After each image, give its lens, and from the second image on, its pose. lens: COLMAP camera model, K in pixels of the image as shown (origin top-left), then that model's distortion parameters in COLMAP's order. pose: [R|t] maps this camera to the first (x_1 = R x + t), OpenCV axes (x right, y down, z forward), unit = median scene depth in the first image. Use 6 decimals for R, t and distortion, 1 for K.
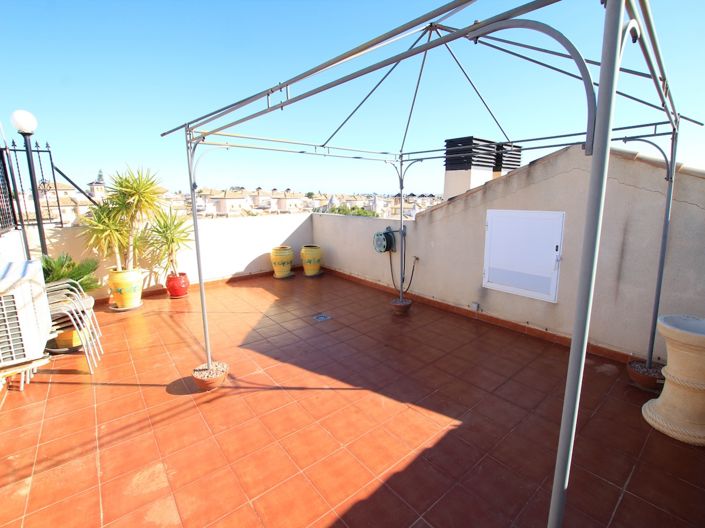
lens RADIAL K [[351.6, 0, 352.5], [0, 351.6, 264.0], [0, 0, 1]] dist [0.001834, 0.000413]
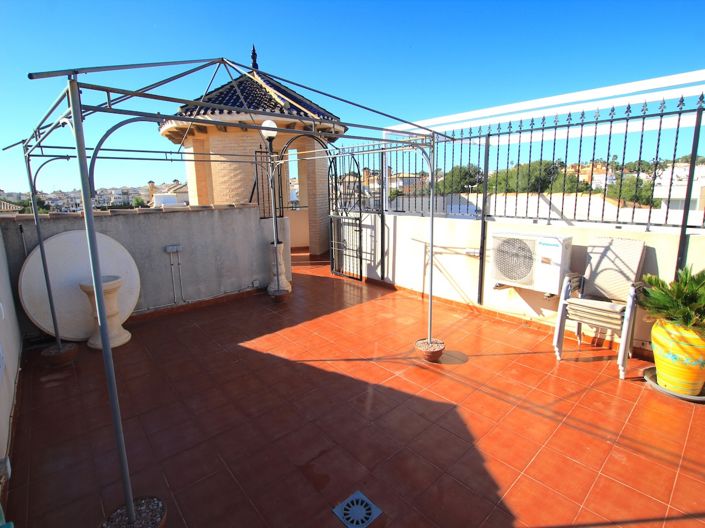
lens RADIAL K [[351.6, 0, 352.5], [0, 351.6, 264.0], [0, 0, 1]] dist [0.001834, 0.000413]
pose [[-0.998251, 0.047243, -0.035549, -0.130440], [0.028893, 0.914380, 0.403824, -0.409614], [0.051583, 0.402090, -0.914146, 1.963328]]
